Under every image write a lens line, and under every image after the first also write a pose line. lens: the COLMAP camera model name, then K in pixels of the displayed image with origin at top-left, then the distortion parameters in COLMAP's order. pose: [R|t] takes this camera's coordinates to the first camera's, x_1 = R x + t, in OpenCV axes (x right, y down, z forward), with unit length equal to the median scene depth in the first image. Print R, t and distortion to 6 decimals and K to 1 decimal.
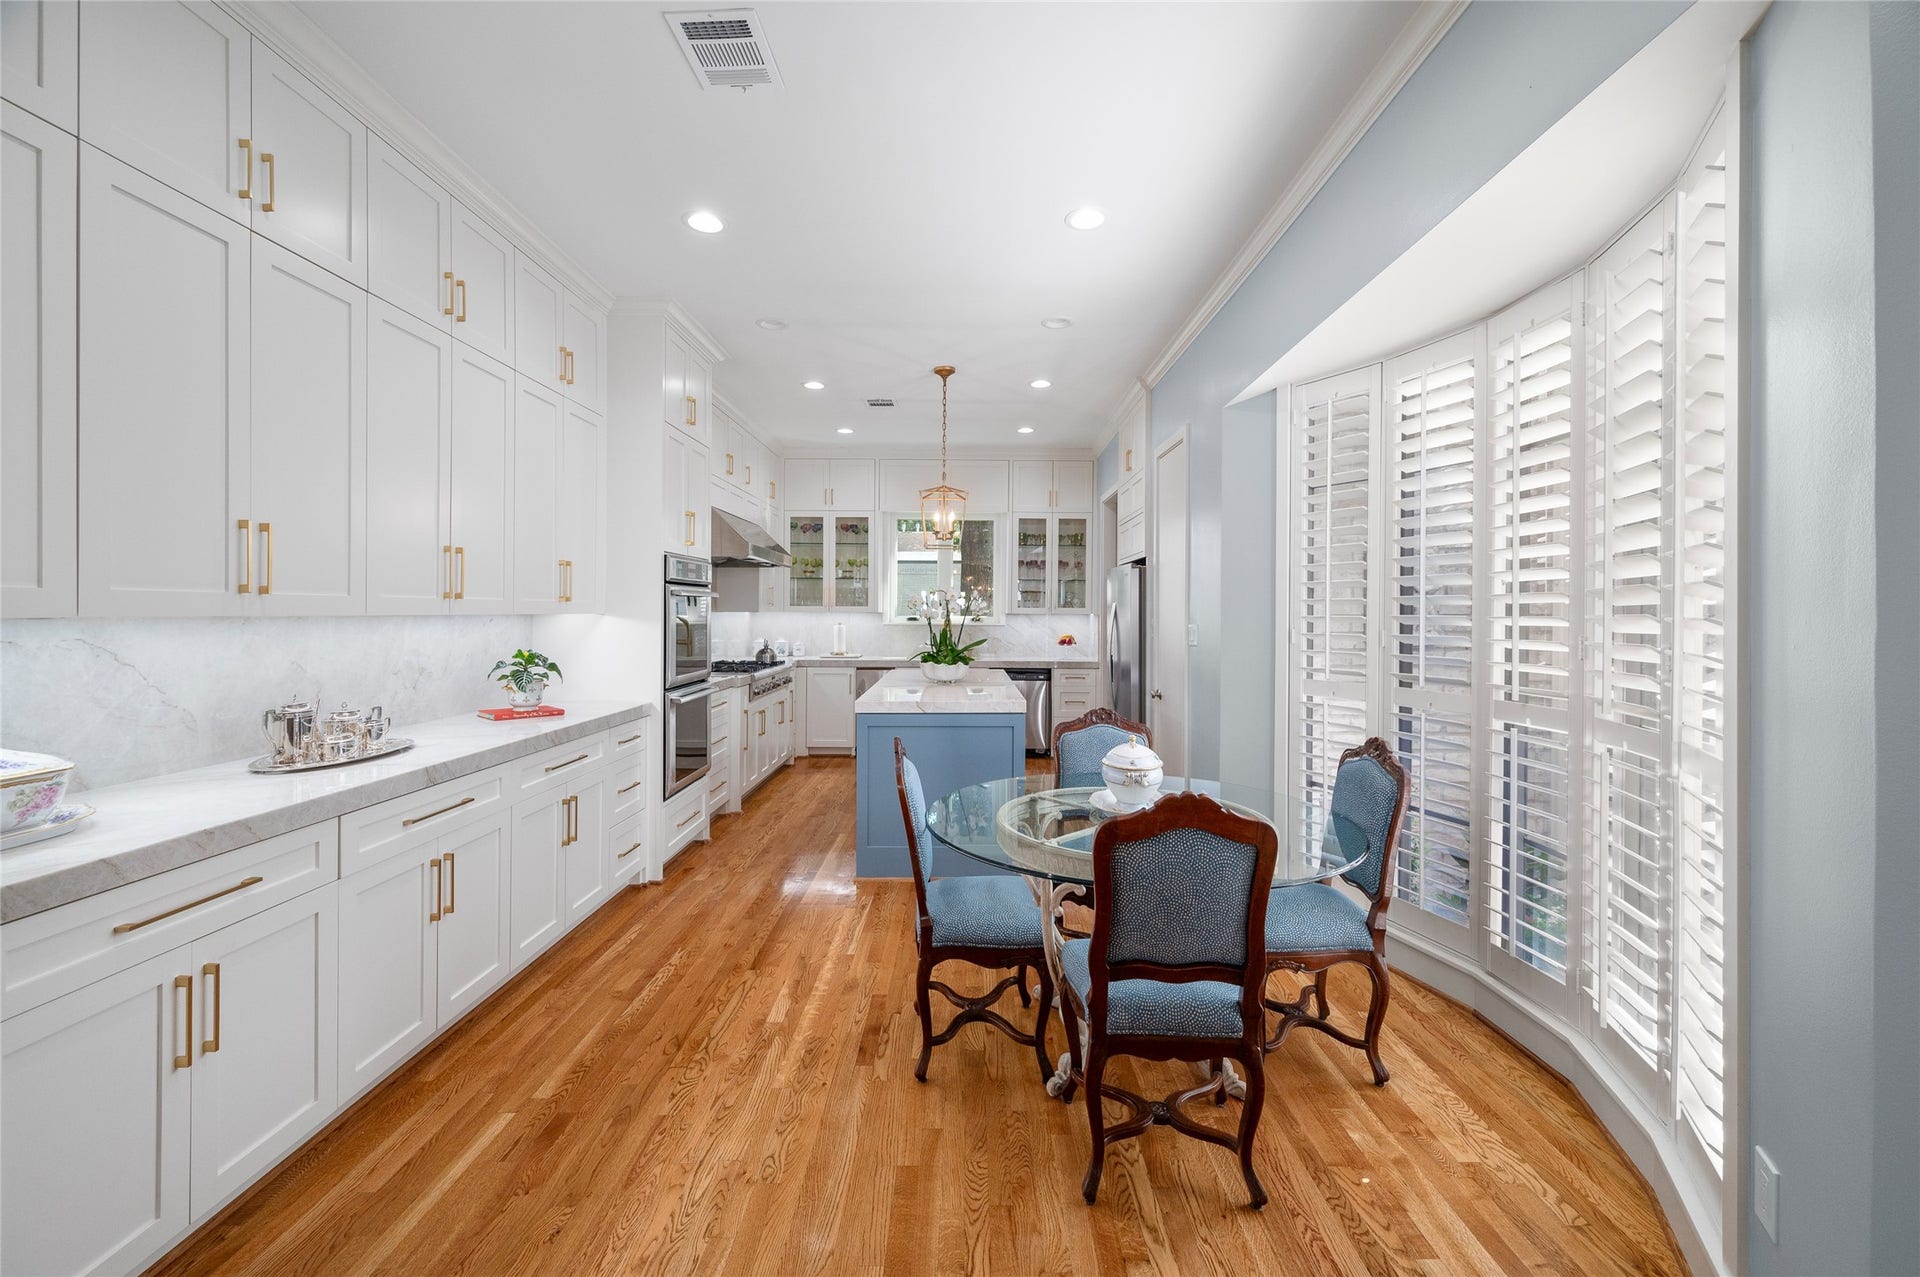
lens RADIAL K [[768.4, 0, 960.2], [0, 768.4, 617.5], [0, 0, 1]] dist [-0.000728, -0.000031]
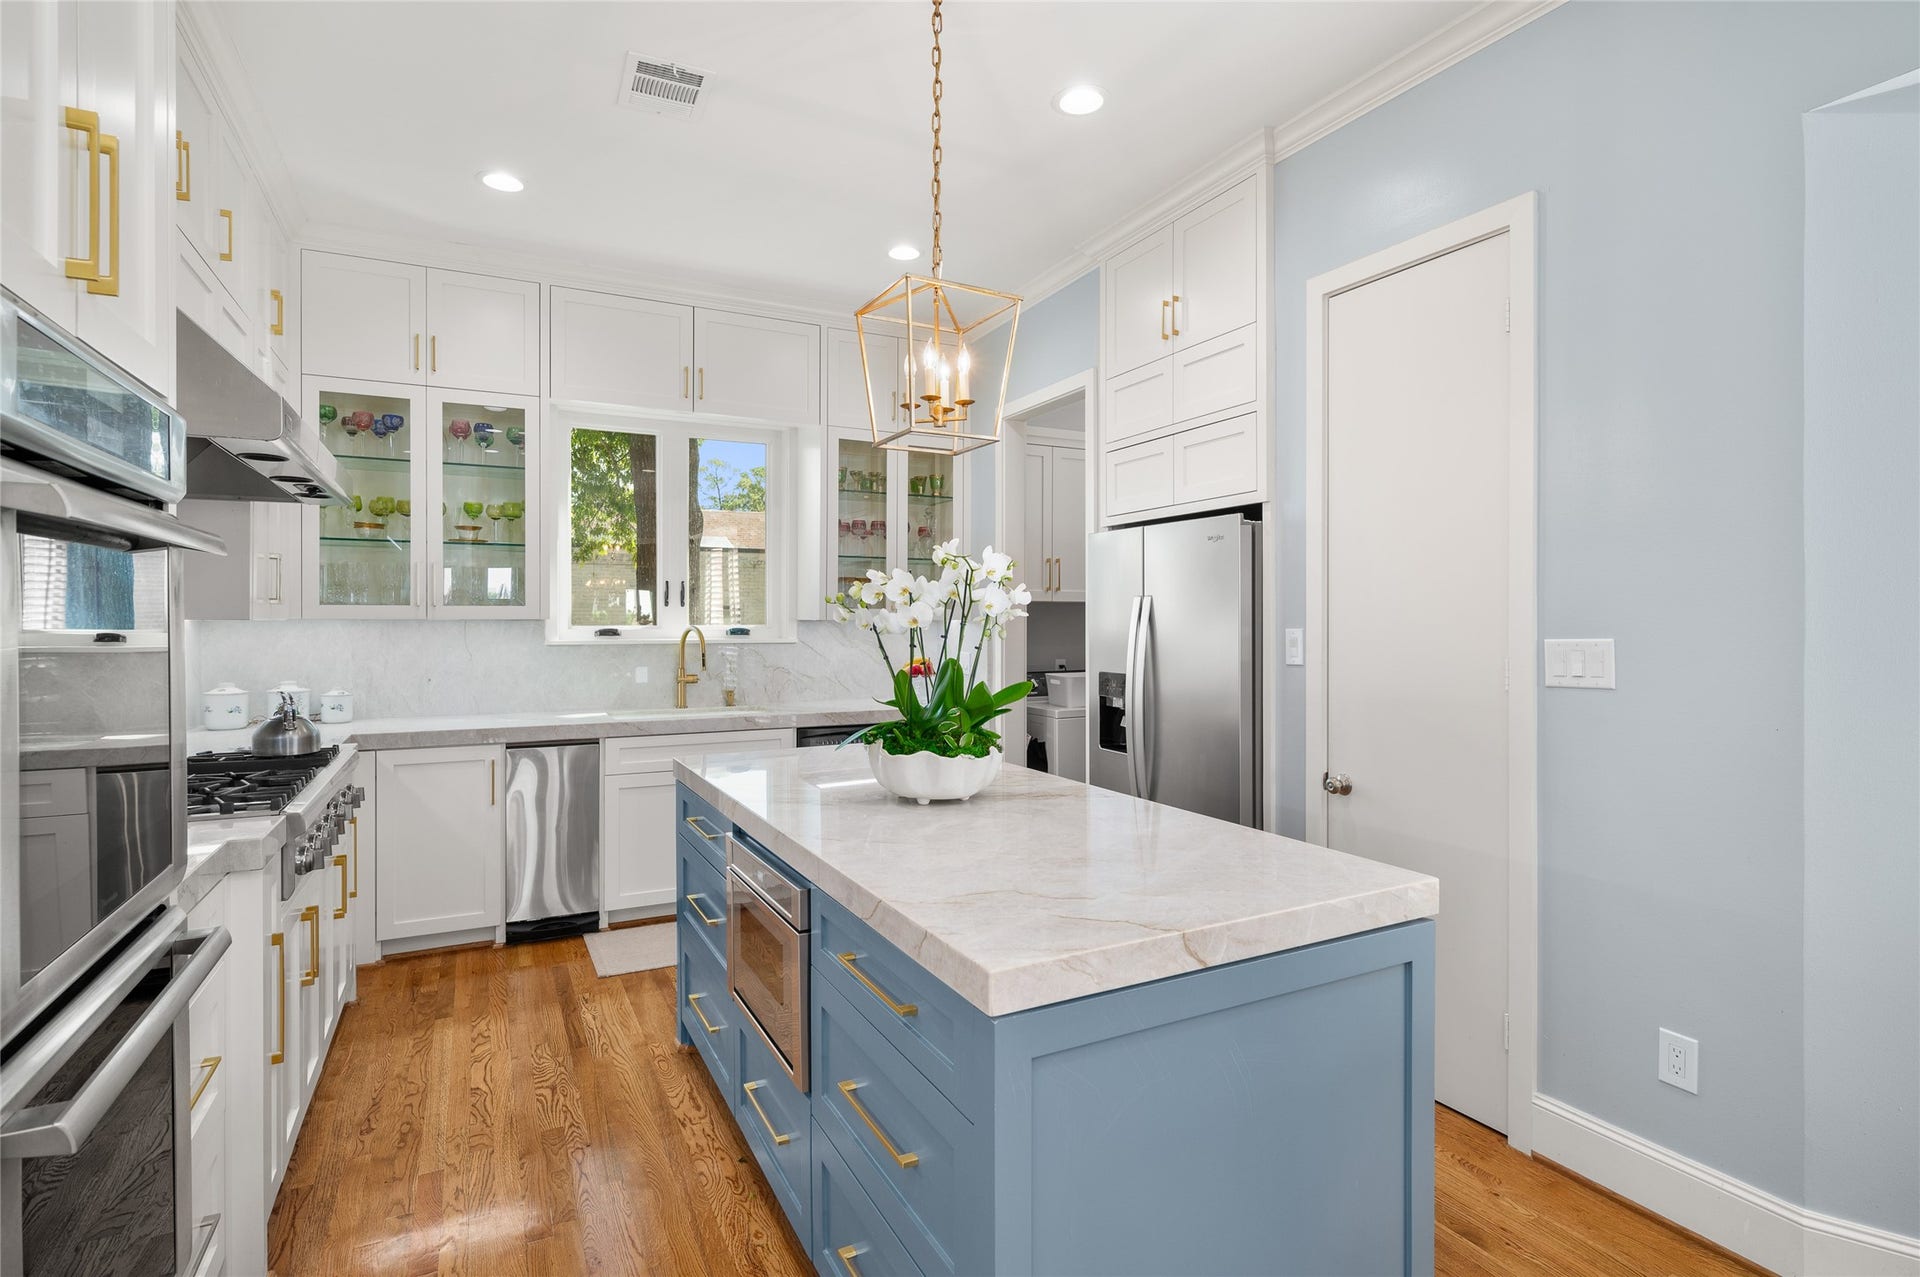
lens RADIAL K [[934.0, 0, 954.6], [0, 934.0, 630.0], [0, 0, 1]] dist [-0.003871, -0.000600]
pose [[0.885572, -0.008912, 0.464416, -0.153597], [0.007568, 0.999960, 0.004758, -0.001030], [-0.464440, -0.000699, 0.885604, 0.398411]]
